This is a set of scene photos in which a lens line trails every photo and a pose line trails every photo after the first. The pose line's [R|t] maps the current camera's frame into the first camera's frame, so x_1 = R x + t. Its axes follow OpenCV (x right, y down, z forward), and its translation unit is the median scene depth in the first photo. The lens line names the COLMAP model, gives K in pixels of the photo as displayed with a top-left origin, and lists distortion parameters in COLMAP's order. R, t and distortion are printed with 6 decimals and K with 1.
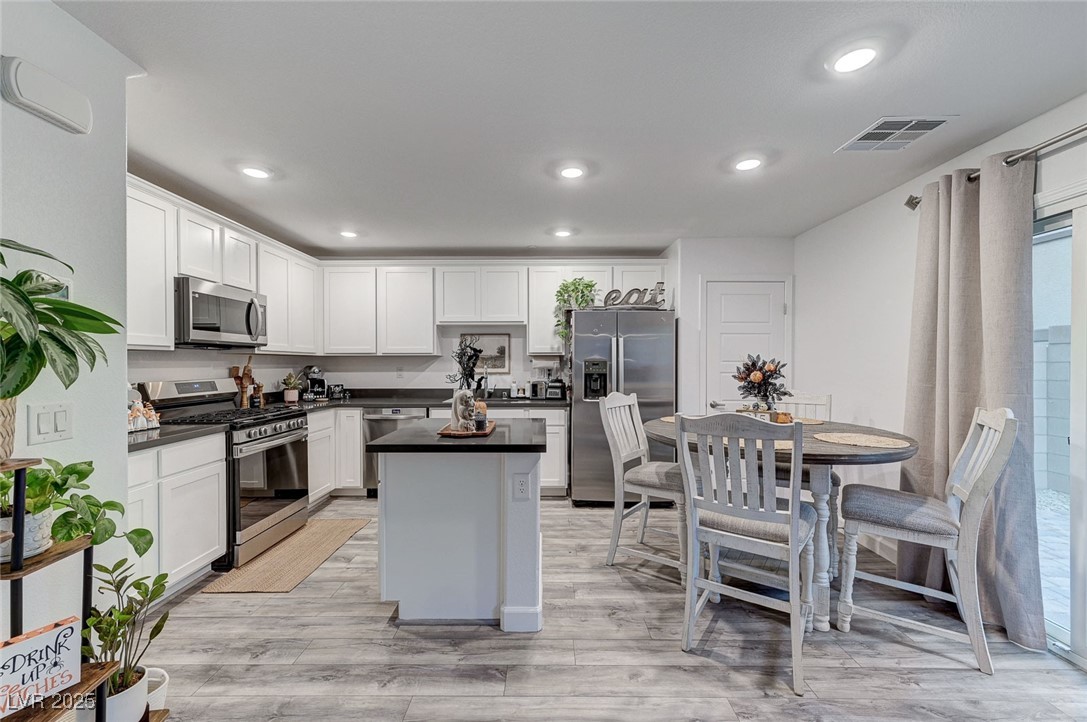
lens RADIAL K [[441.7, 0, 542.9], [0, 441.7, 366.0], [0, 0, 1]] dist [0.006460, 0.000067]
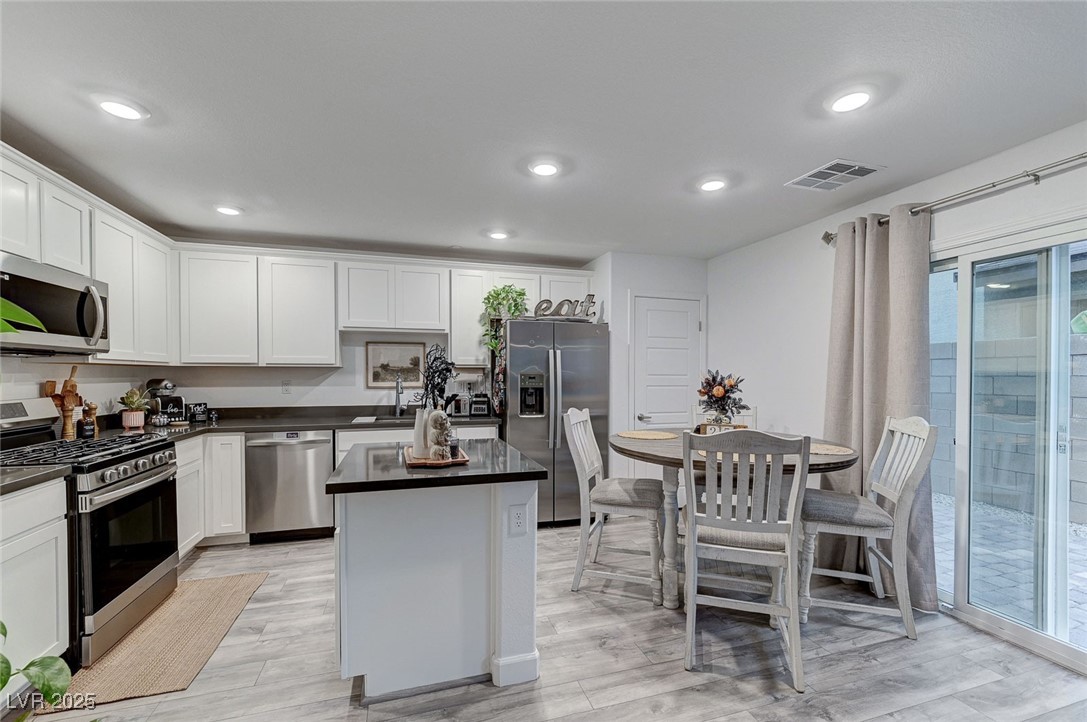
lens RADIAL K [[453.6, 0, 542.5], [0, 453.6, 380.1], [0, 0, 1]] dist [-0.004394, 0.000127]
pose [[0.953862, -0.001124, 0.300244, -0.161165], [-0.001086, 0.999974, 0.007194, -0.006451], [-0.300244, -0.007188, 0.953835, 0.075676]]
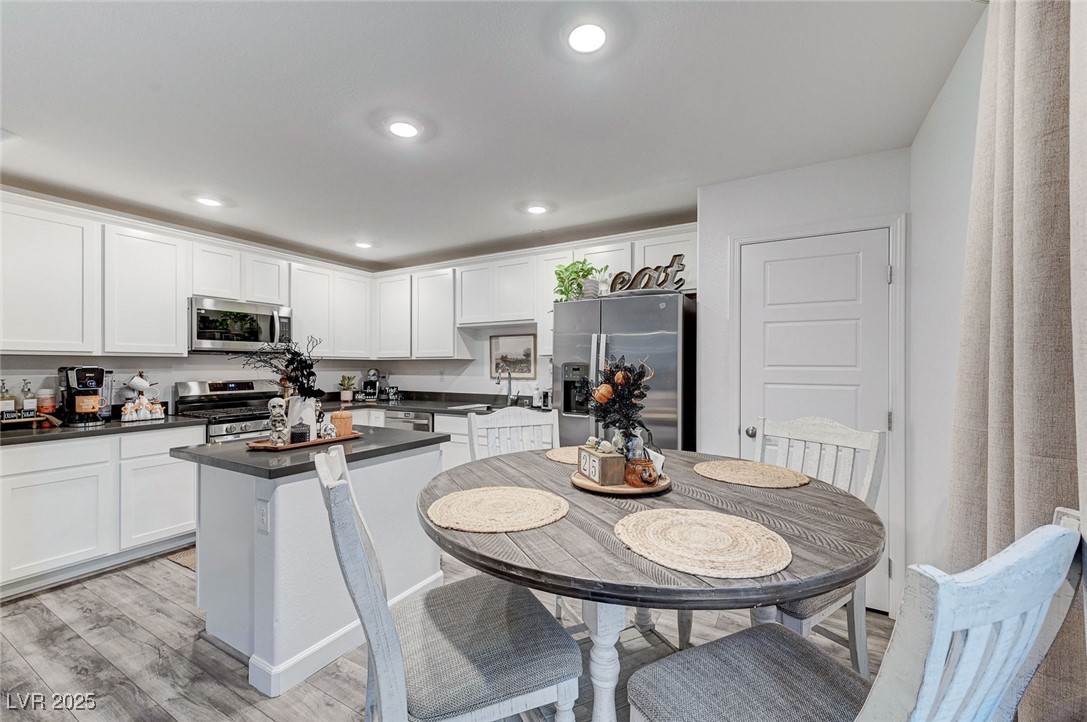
lens RADIAL K [[438.8, 0, 543.5], [0, 438.8, 365.1], [0, 0, 1]] dist [0.000101, 0.000371]
pose [[0.871461, 0.000080, -0.490465, 0.485218], [-0.004450, 0.999960, -0.007743, -0.005261], [0.490444, 0.008930, 0.871427, 0.316654]]
